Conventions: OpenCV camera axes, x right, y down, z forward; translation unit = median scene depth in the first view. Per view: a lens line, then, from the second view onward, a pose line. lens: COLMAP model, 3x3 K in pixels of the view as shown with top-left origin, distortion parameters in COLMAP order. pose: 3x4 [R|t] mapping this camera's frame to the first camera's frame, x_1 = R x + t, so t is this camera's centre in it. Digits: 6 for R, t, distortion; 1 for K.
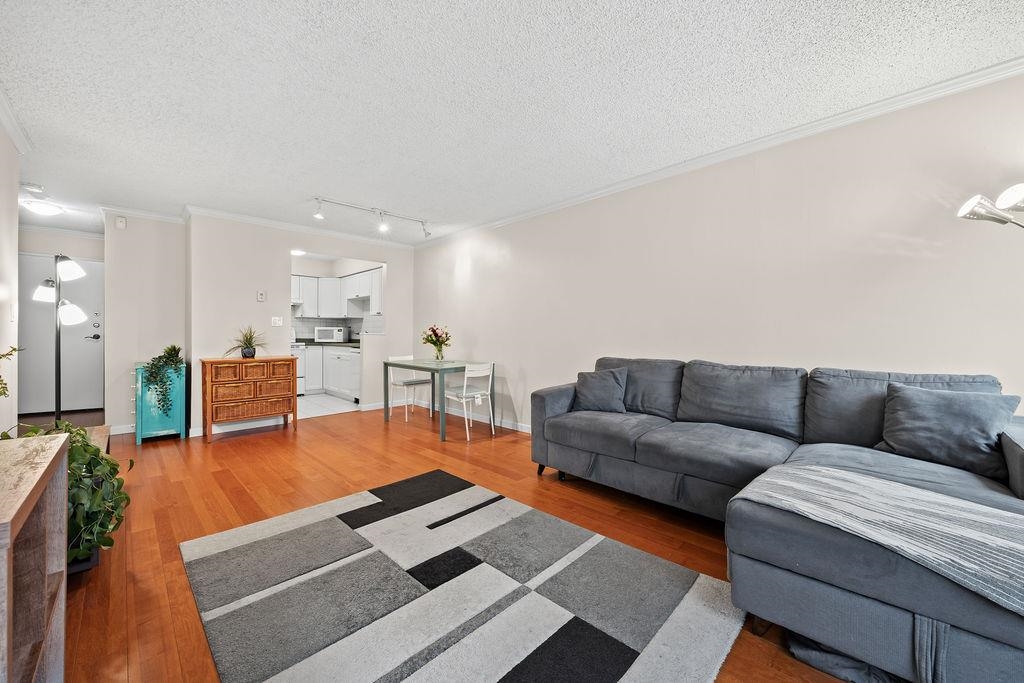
lens RADIAL K [[391.1, 0, 508.1], [0, 391.1, 338.1], [0, 0, 1]] dist [-0.001543, -0.000104]
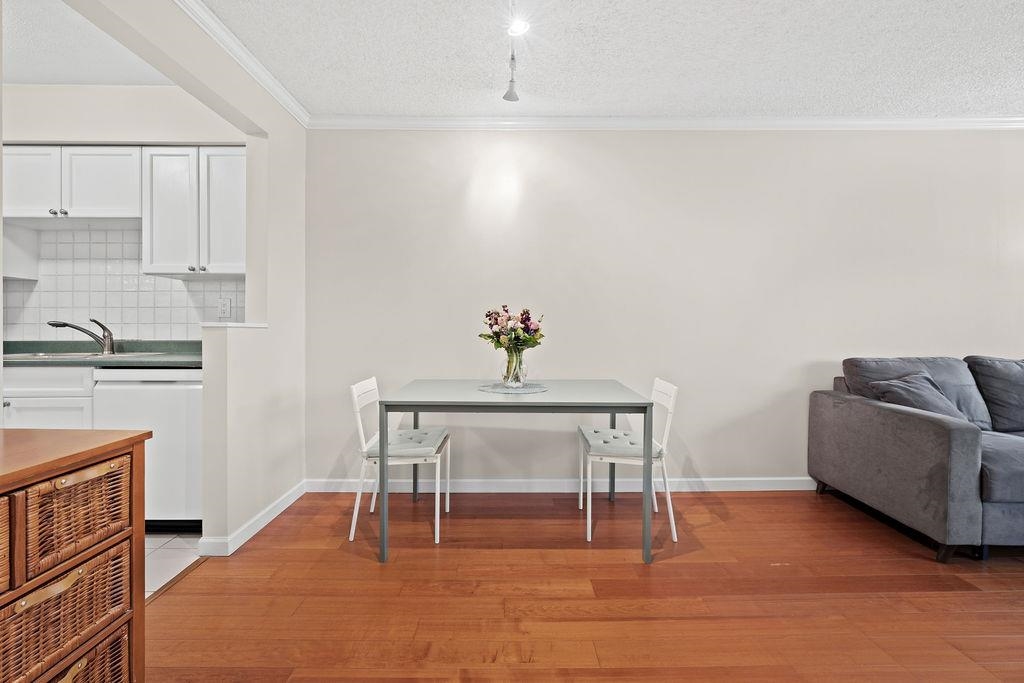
lens RADIAL K [[443.2, 0, 508.8], [0, 443.2, 331.7], [0, 0, 1]] dist [-0.000633, 0.000208]
pose [[0.693187, -0.008501, 0.720707, -0.589952], [0.008344, 0.999958, 0.003770, -0.005753], [-0.720709, 0.003400, 0.693229, 0.696584]]
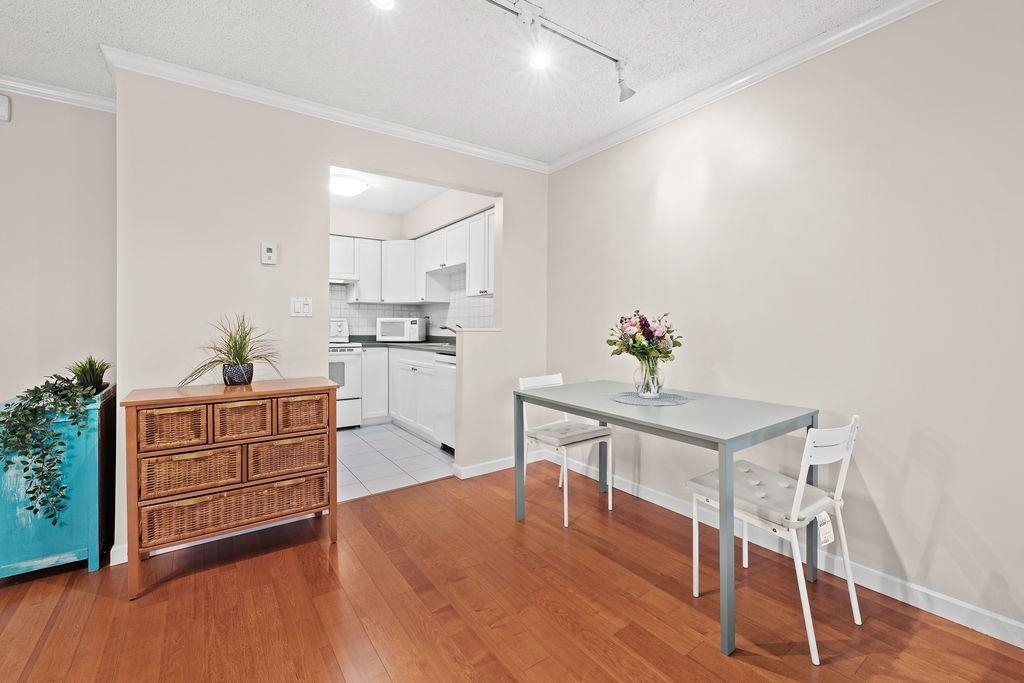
lens RADIAL K [[432.0, 0, 511.8], [0, 432.0, 325.5], [0, 0, 1]] dist [0.000445, 0.000206]
pose [[0.987186, -0.004073, -0.159522, -0.266562], [0.002891, 0.999967, -0.007645, -0.014868], [0.159548, 0.007086, 0.987165, 0.550288]]
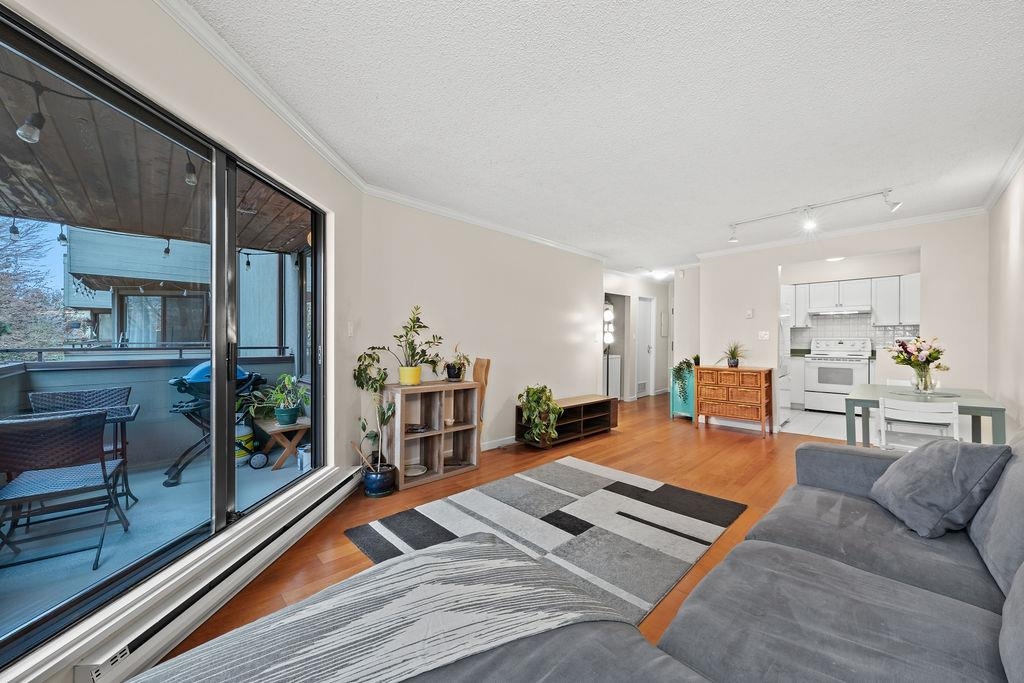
lens RADIAL K [[380.6, 0, 512.0], [0, 380.6, 341.5], [0, 0, 1]] dist [-0.000540, -0.000021]
pose [[-0.024383, -0.000624, -0.999702, 0.505083], [-0.006907, 0.999976, -0.000456, -0.021646], [0.999679, 0.006894, -0.024387, 0.356262]]
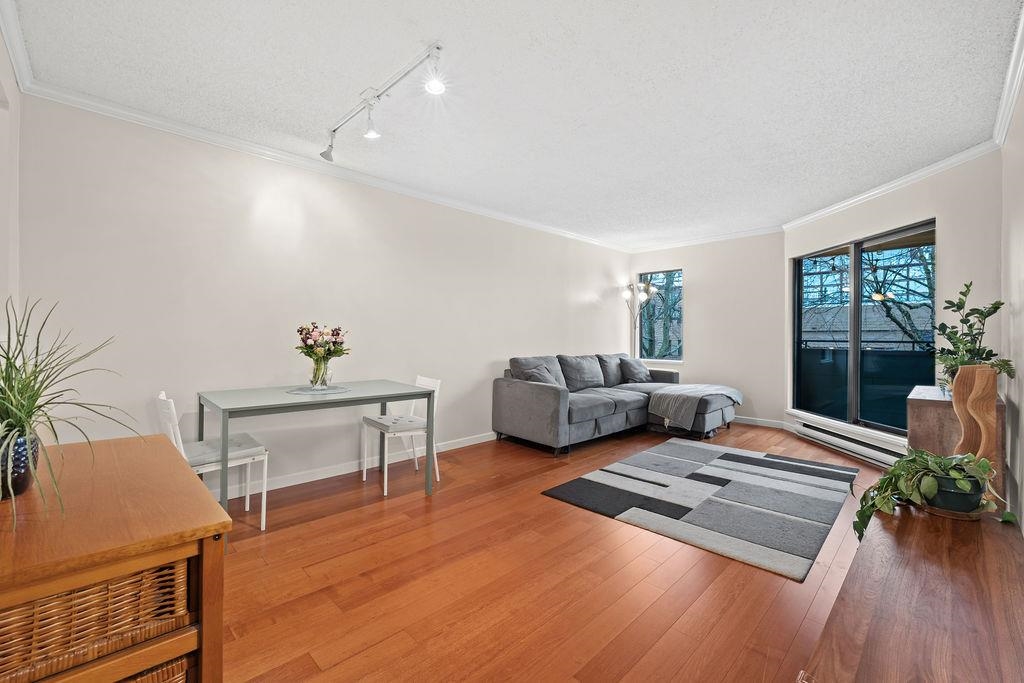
lens RADIAL K [[432.6, 0, 525.3], [0, 432.6, 339.4], [0, 0, 1]] dist [-0.000033, -0.000001]
pose [[-0.023920, -0.010719, 0.999656, -0.853140], [-0.000443, 0.999943, 0.010712, -0.018244], [-0.999714, -0.000187, -0.023923, 0.778632]]
